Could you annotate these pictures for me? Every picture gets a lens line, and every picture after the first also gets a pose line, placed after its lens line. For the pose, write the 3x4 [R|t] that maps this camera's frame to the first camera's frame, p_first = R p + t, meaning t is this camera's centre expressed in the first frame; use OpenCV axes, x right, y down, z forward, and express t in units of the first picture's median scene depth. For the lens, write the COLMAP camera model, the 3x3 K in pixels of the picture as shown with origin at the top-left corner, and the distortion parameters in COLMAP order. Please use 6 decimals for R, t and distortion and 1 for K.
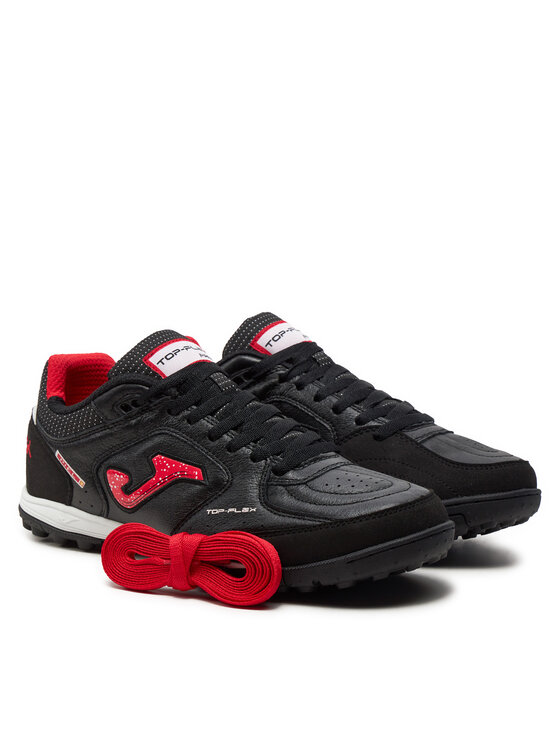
lens RADIAL K [[2183.9, 0, 280.0], [0, 2183.9, 373.0], [0, 0, 1]] dist [0.096913, 0.297766]
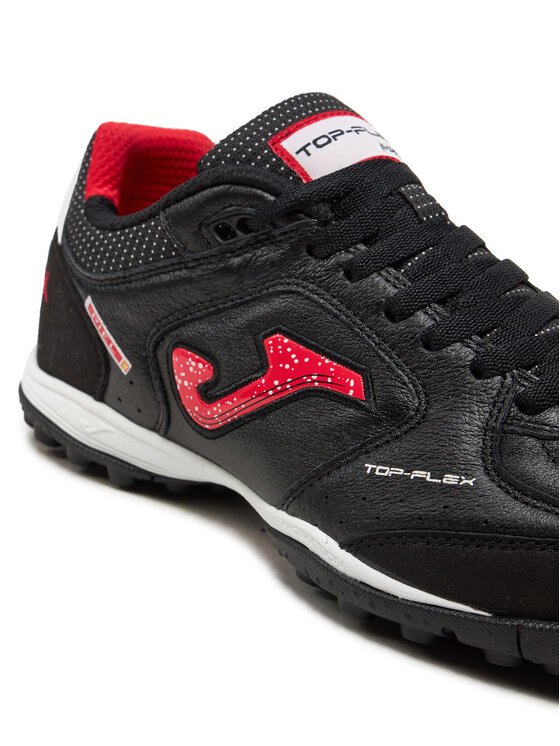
lens RADIAL K [[1580.8, 0, 280.0], [0, 1580.8, 373.0], [0, 0, 1]] dist [-0.037551, -0.014168]
pose [[0.991541, 0.125048, -0.034775, -0.041102], [-0.121328, 0.988161, 0.093905, 0.012320], [0.046106, -0.088892, 0.994974, 0.634557]]
